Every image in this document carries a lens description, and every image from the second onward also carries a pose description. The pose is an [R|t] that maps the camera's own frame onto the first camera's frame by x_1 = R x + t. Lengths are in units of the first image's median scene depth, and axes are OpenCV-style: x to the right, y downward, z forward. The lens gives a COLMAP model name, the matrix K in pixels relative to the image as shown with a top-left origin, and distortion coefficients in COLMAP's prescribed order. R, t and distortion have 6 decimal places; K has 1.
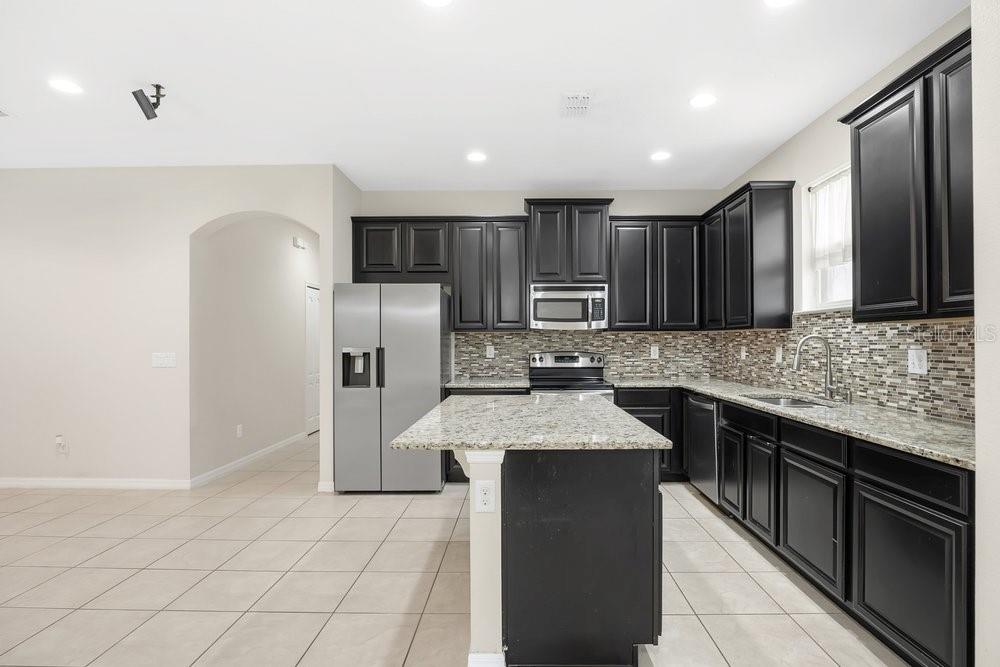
lens RADIAL K [[508.4, 0, 502.5], [0, 508.4, 338.6], [0, 0, 1]] dist [-0.016547, 0.000162]
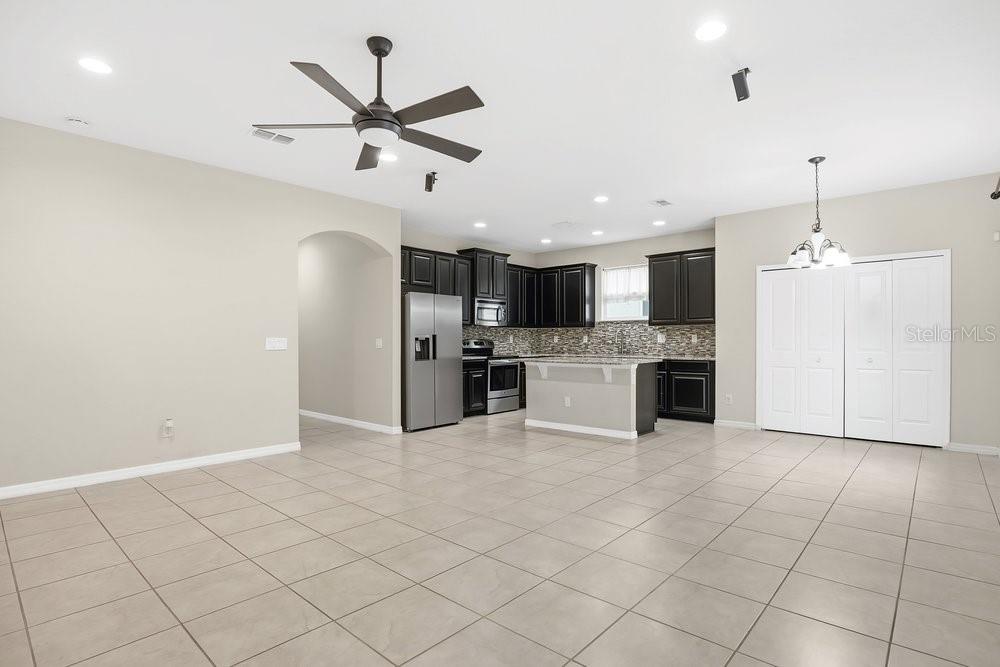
lens RADIAL K [[508.4, 0, 502.5], [0, 508.4, 338.6], [0, 0, 1]] dist [-0.016547, 0.000162]
pose [[0.651777, 0.003914, 0.758401, -1.270249], [-0.004442, 0.999989, -0.001343, 0.031028], [-0.758398, -0.002493, 0.651787, -0.175839]]
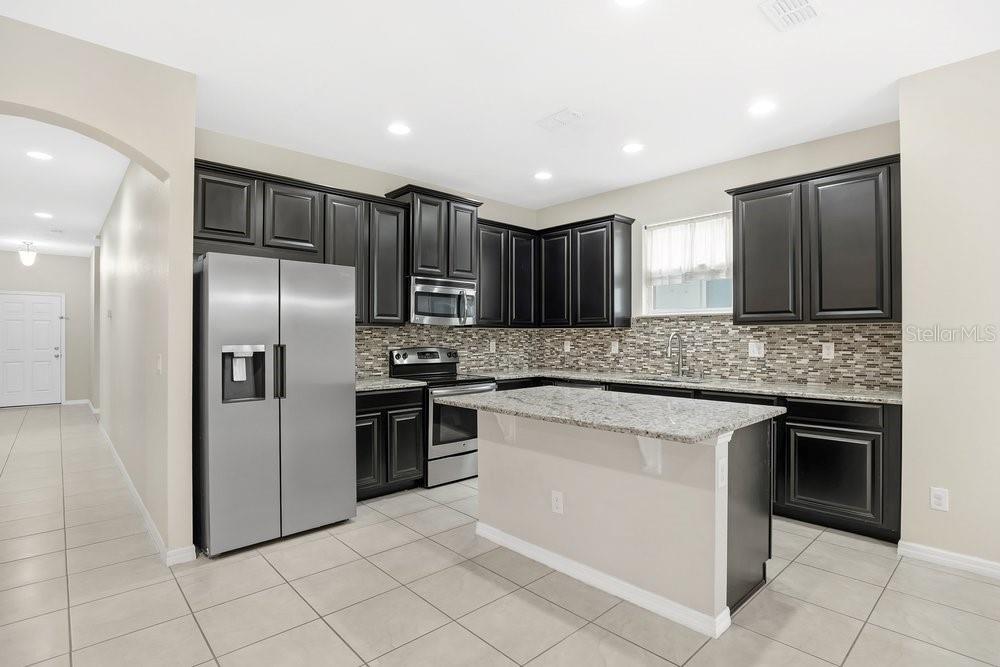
lens RADIAL K [[497.4, 0, 513.1], [0, 497.4, 334.2], [0, 0, 1]] dist [-0.022711, -0.000181]
pose [[0.706011, 0.005764, 0.708178, -0.504137], [-0.005333, 0.999982, -0.002822, 0.002597], [-0.708181, -0.001784, 0.706029, 0.244749]]
